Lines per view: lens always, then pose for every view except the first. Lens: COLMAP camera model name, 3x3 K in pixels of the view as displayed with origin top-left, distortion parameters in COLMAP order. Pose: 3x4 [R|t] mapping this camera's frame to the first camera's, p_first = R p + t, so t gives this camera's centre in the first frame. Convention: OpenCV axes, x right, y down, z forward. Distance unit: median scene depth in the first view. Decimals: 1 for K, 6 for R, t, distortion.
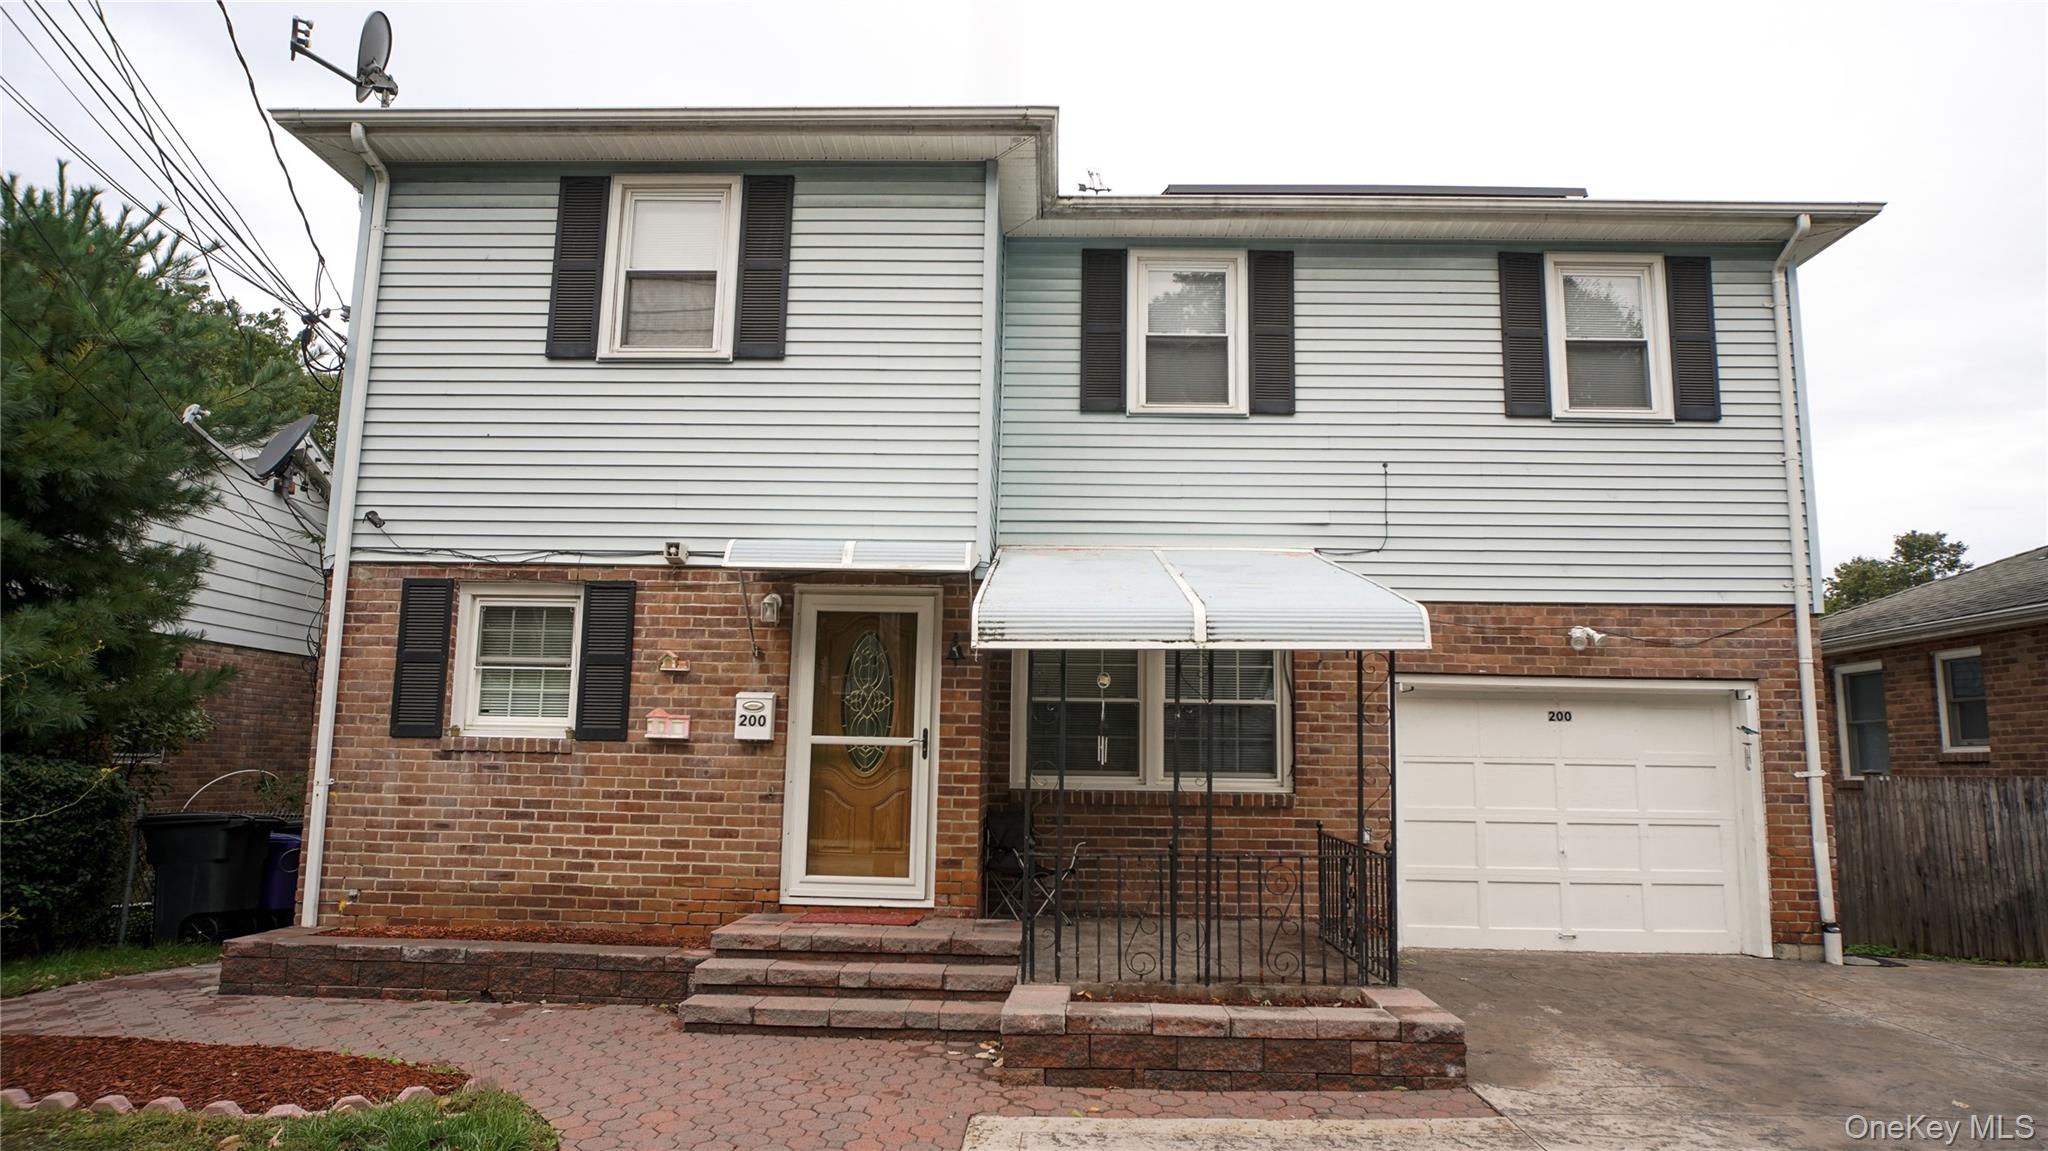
lens RADIAL K [[1181.7, 0, 1032.8], [0, 1181.7, 600.2], [0, 0, 1]] dist [-0.040172, 0.023988]
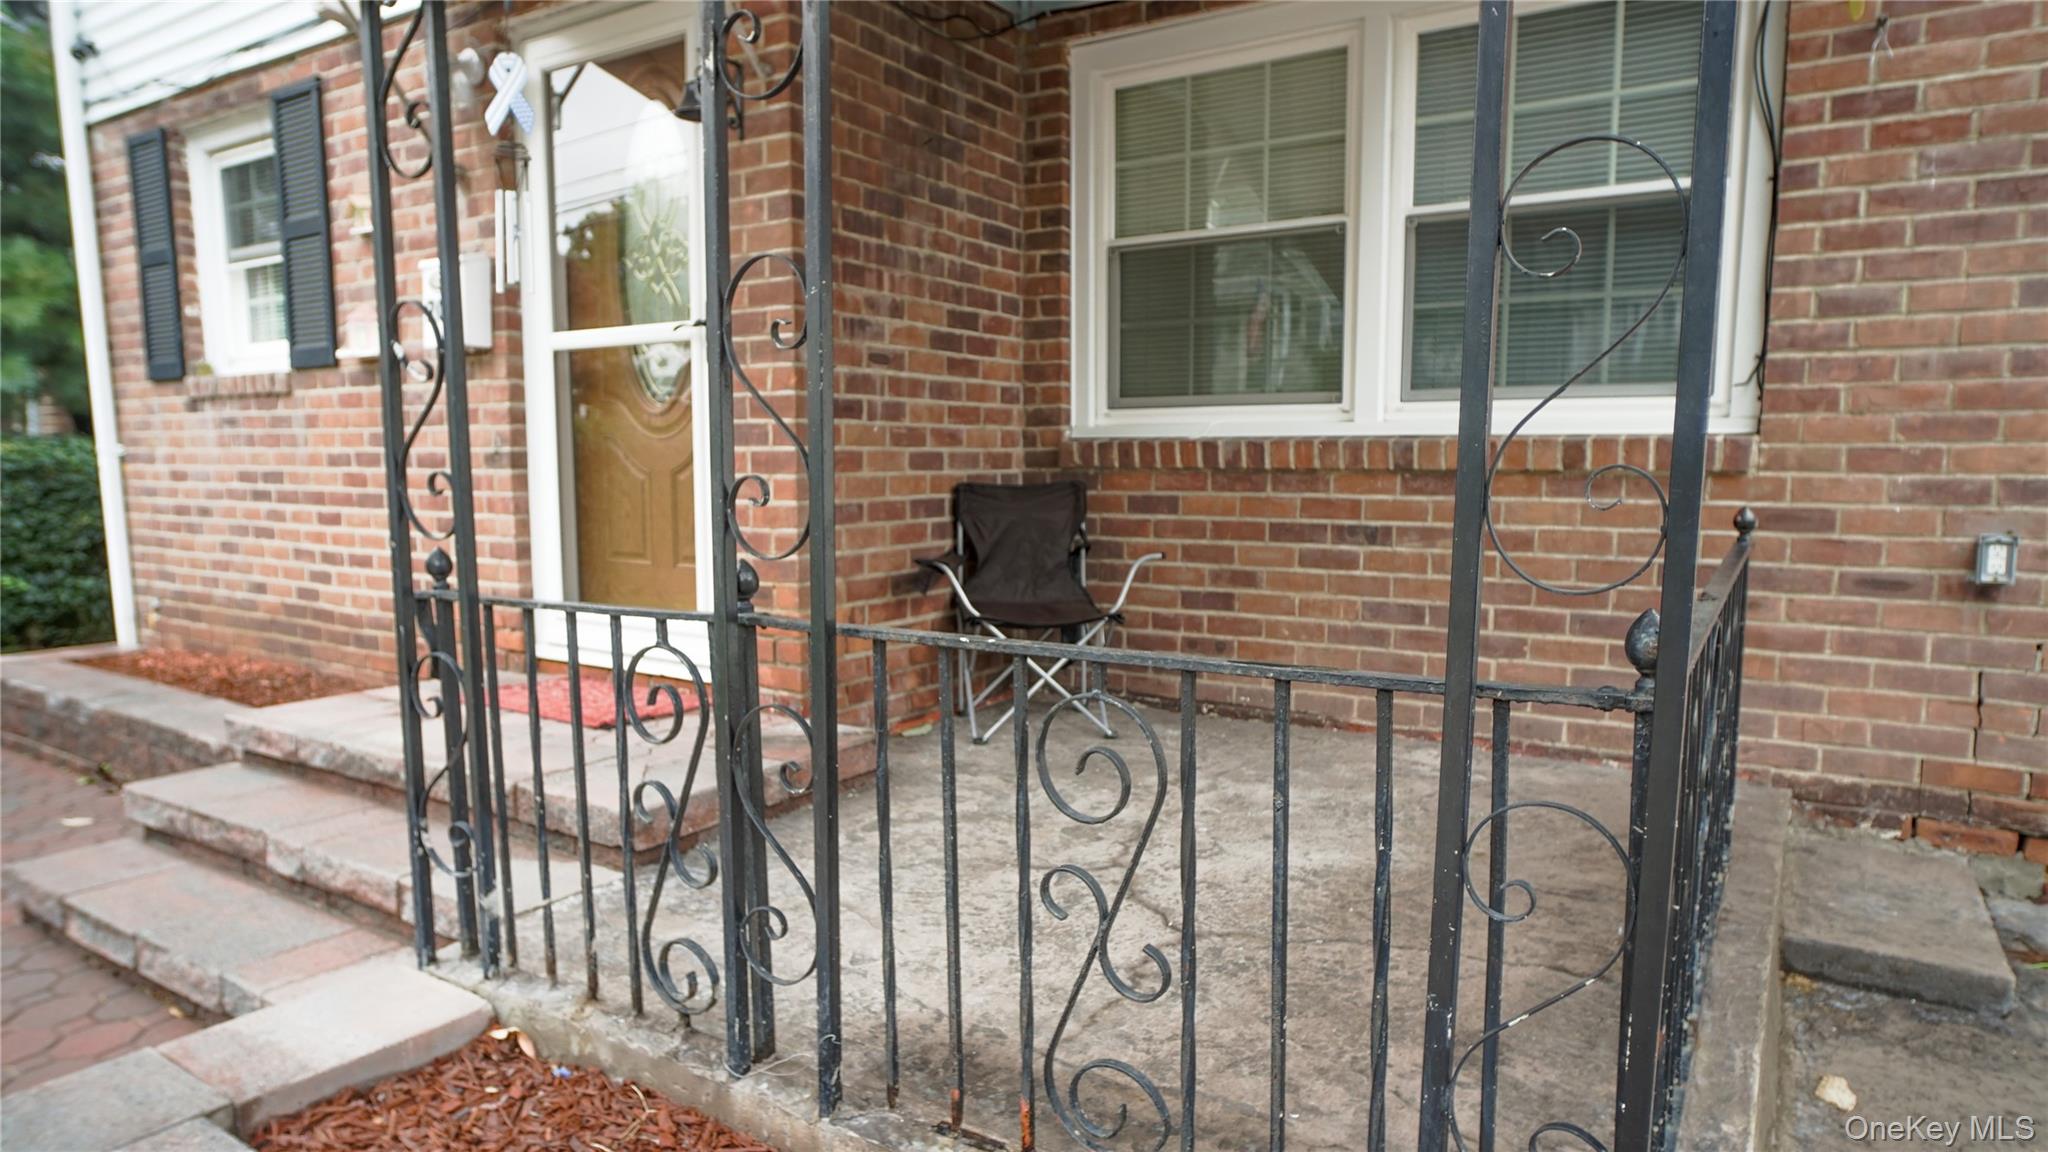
lens RADIAL K [[1181.7, 0, 1032.8], [0, 1181.7, 600.7], [0, 0, 1]] dist [-0.040172, 0.023988]
pose [[0.857374, 0.046696, -0.512572, 0.217807], [0.088816, 0.967514, 0.236703, 0.110324], [0.506974, -0.248468, 0.825374, 0.590194]]
